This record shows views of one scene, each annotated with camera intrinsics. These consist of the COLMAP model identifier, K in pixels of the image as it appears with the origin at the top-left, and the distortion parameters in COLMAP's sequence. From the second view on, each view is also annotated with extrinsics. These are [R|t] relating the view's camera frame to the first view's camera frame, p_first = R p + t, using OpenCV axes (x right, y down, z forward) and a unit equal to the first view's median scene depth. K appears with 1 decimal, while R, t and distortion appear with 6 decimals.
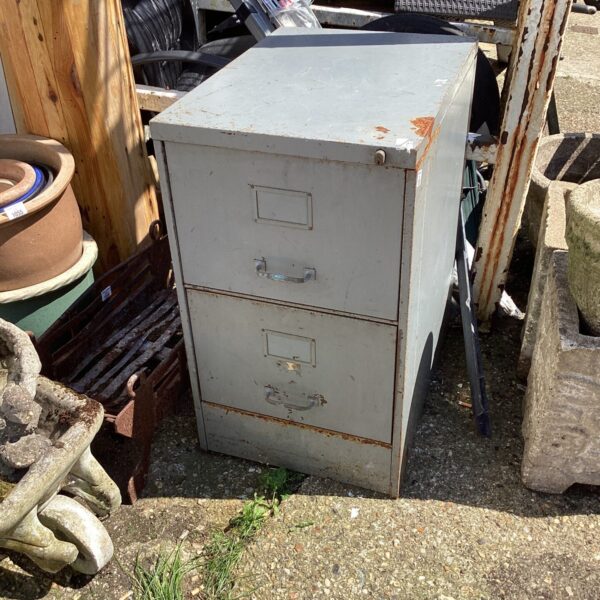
lens RADIAL K [[716.2, 0, 300.0], [0, 716.2, 300.0], [0, 0, 1]] dist [-0.008940, 0.001542]
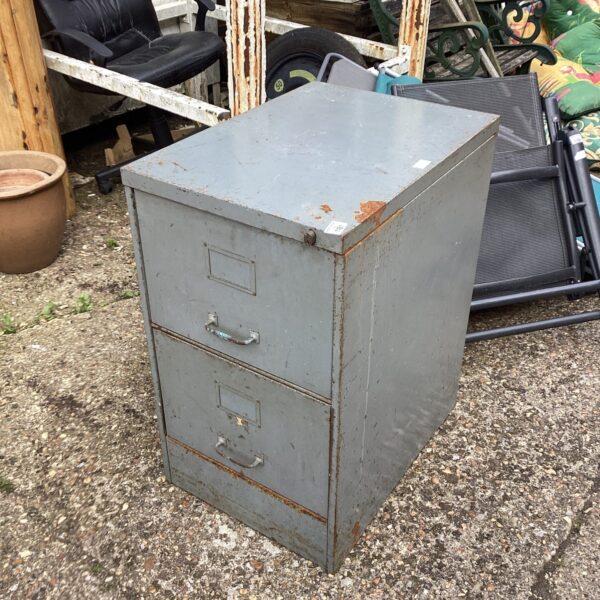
lens RADIAL K [[716.2, 0, 300.0], [0, 716.2, 300.0], [0, 0, 1]] dist [-0.008940, 0.001542]
pose [[0.968882, 0.161711, -0.187394, 0.260375], [-0.165666, 0.986166, -0.005534, -0.094848], [0.183907, 0.036407, 0.982269, 0.031306]]
